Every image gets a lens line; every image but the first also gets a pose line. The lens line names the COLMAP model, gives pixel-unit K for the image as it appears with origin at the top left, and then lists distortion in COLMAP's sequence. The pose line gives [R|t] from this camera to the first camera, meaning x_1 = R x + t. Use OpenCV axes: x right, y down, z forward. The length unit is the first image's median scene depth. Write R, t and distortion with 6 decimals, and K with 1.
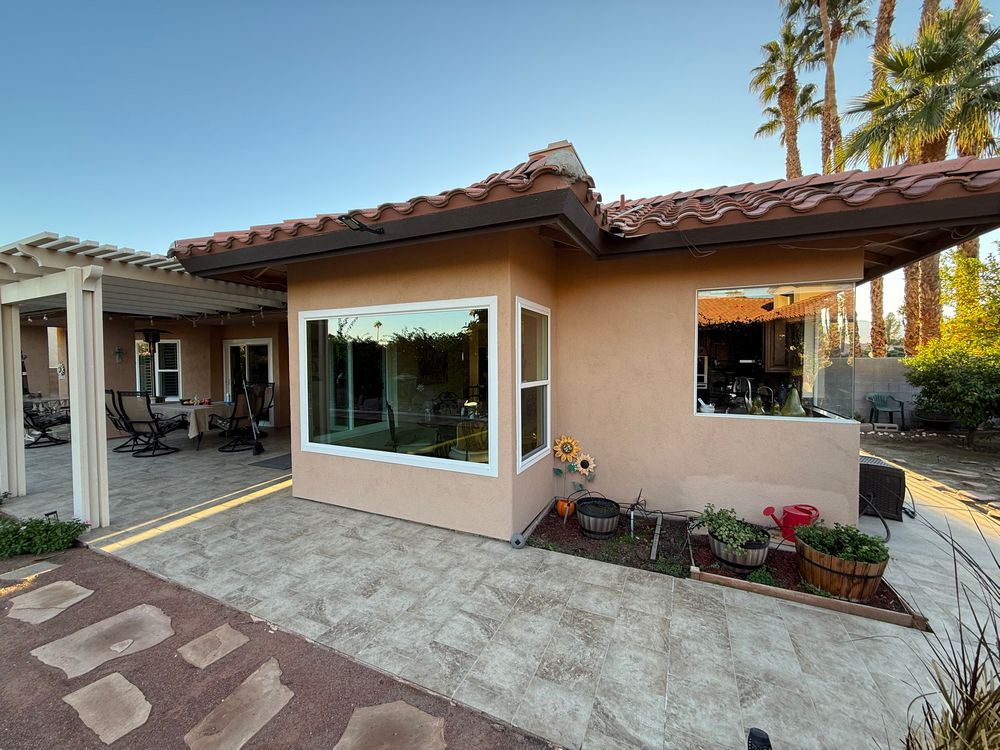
lens RADIAL K [[395.5, 0, 500.0], [0, 395.5, 375.0], [0, 0, 1]] dist [-0.000119, 0.001013]
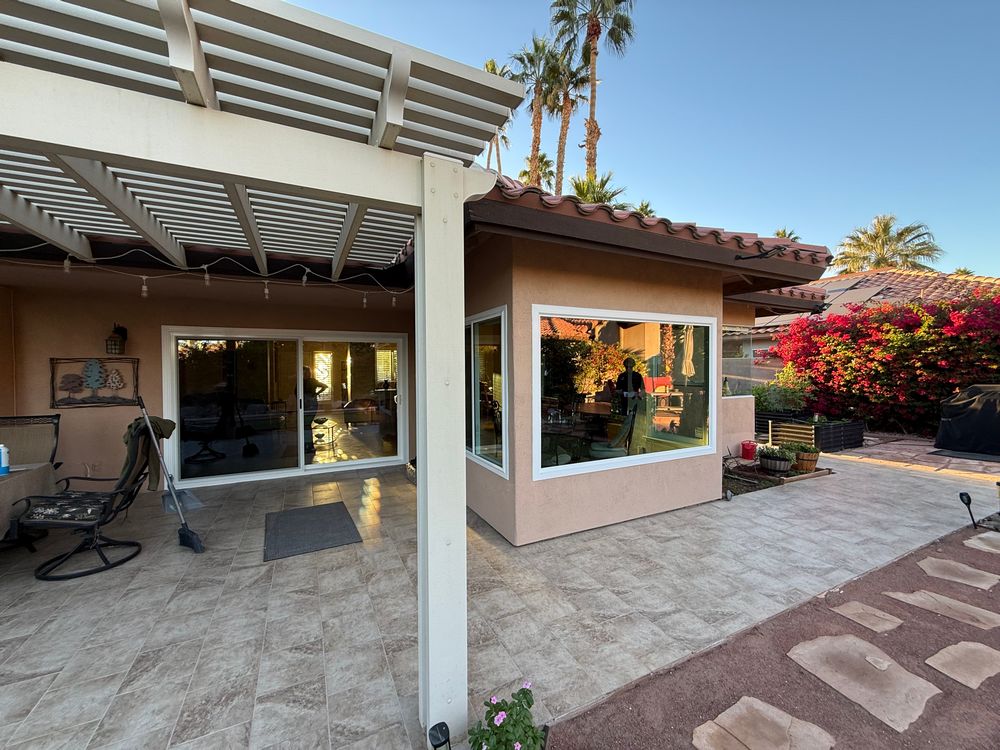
lens RADIAL K [[395.5, 0, 500.0], [0, 395.5, 375.0], [0, 0, 1]] dist [-0.000119, 0.001013]
pose [[0.625539, -0.017345, 0.780000, -1.775779], [0.030212, 0.999541, -0.002002, -0.029211], [-0.779608, 0.024818, 0.625776, 0.860999]]
